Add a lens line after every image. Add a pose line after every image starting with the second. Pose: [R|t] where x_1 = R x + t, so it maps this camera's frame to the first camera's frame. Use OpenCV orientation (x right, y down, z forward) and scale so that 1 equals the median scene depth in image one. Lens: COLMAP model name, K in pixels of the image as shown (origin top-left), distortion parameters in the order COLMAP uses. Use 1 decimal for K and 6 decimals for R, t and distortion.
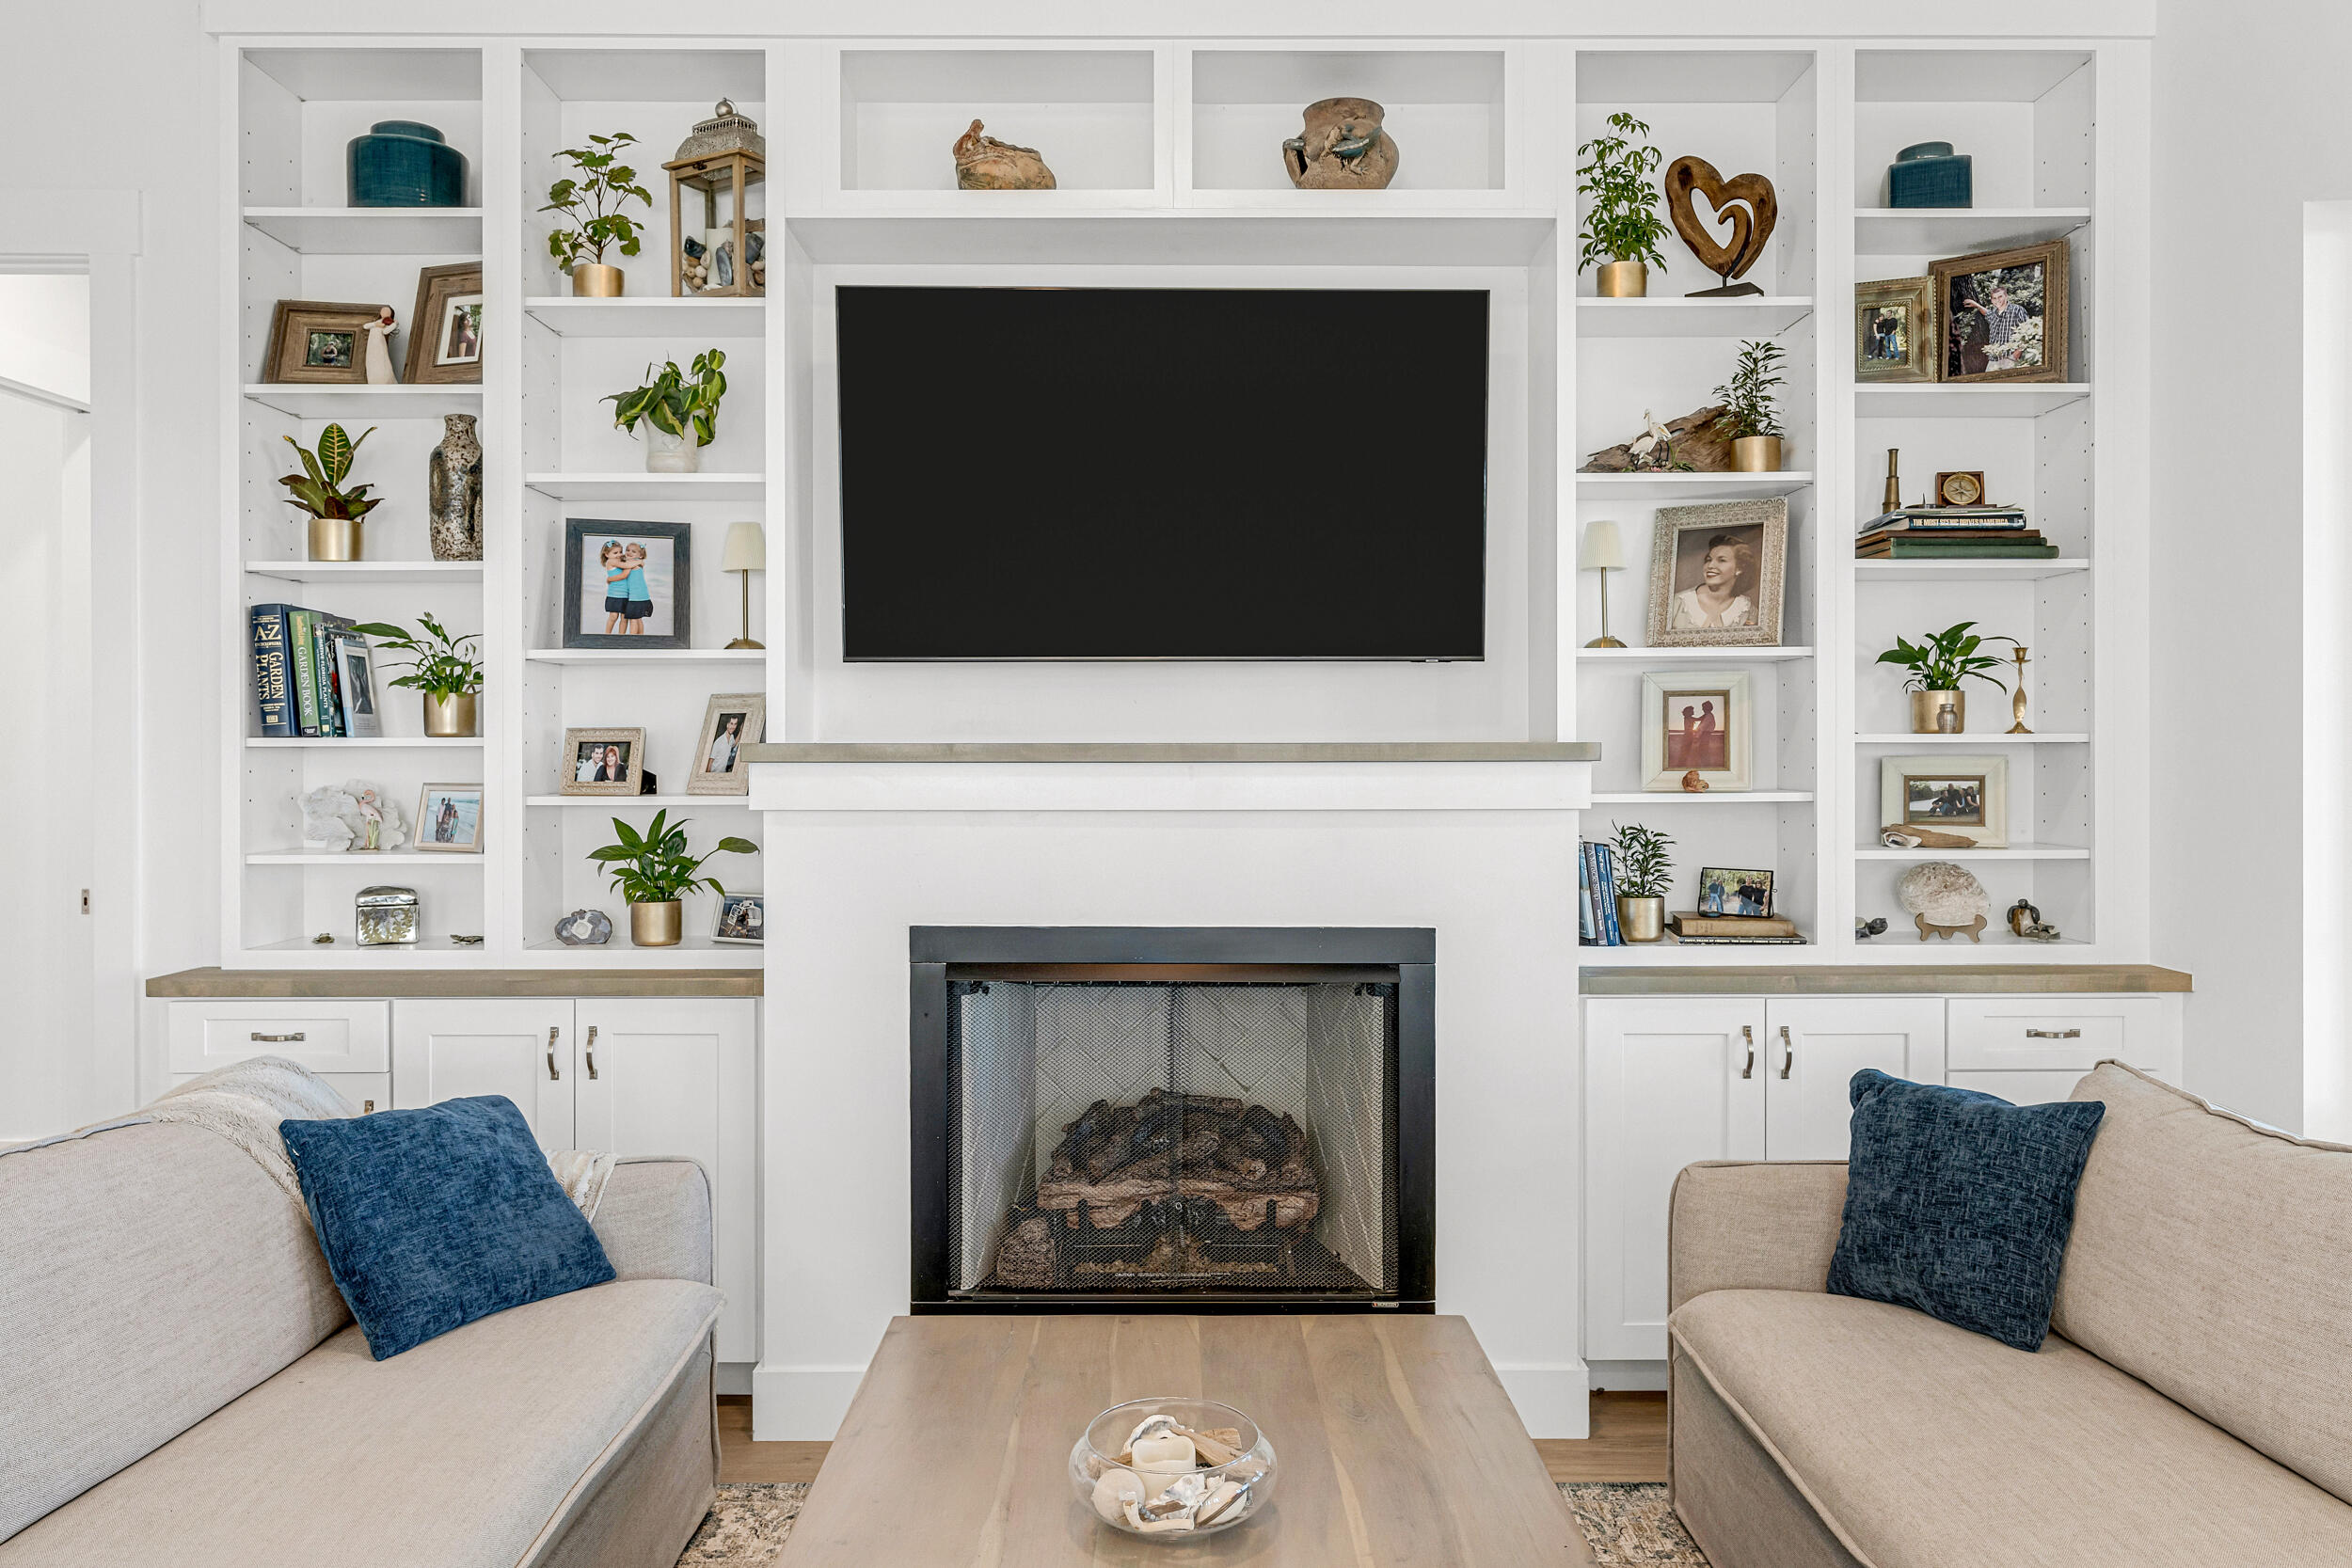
lens RADIAL K [[1549.6, 0, 1175.9], [0, 1549.6, 774.8], [0, 0, 1]] dist [0.010249, -0.002952]
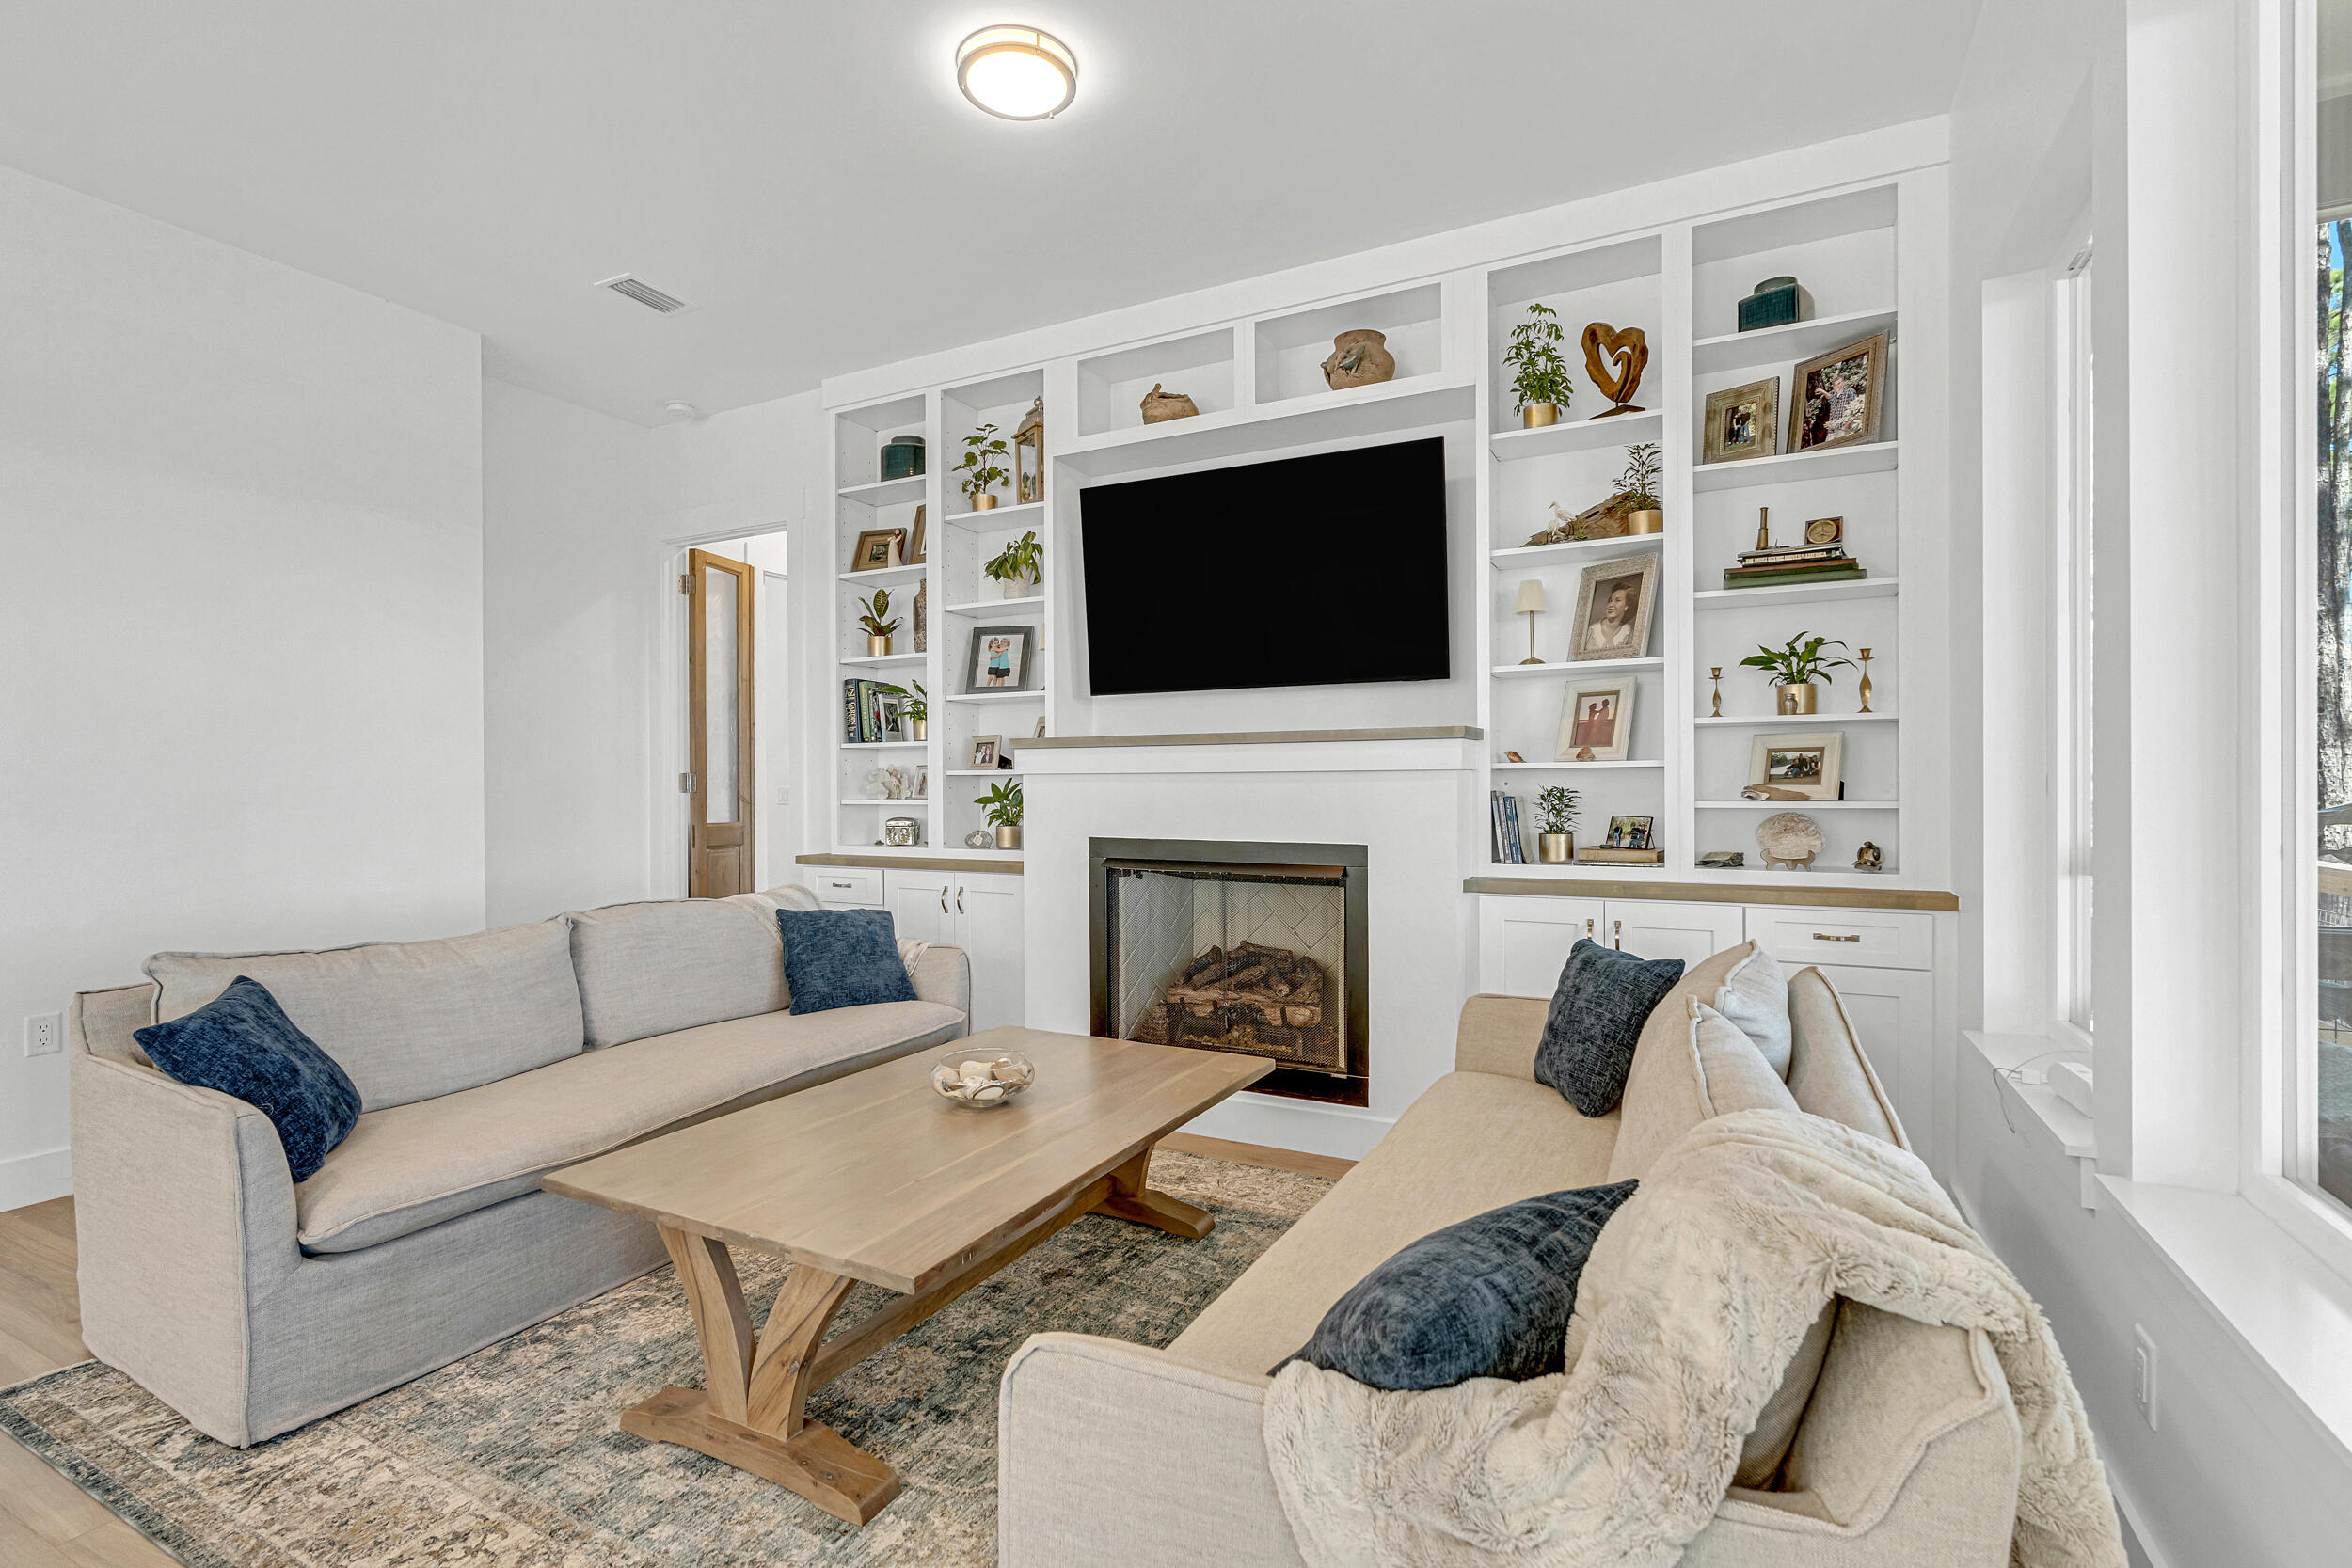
lens RADIAL K [[1082.7, 0, 1176.5], [0, 1082.7, 794.8], [0, 0, 1]] dist [0.002207, 0.000205]
pose [[0.886177, 0.001791, -0.463344, 0.463930], [0.001360, 0.999978, 0.006466, 0.035293], [0.463346, -0.006360, 0.886155, -0.078036]]
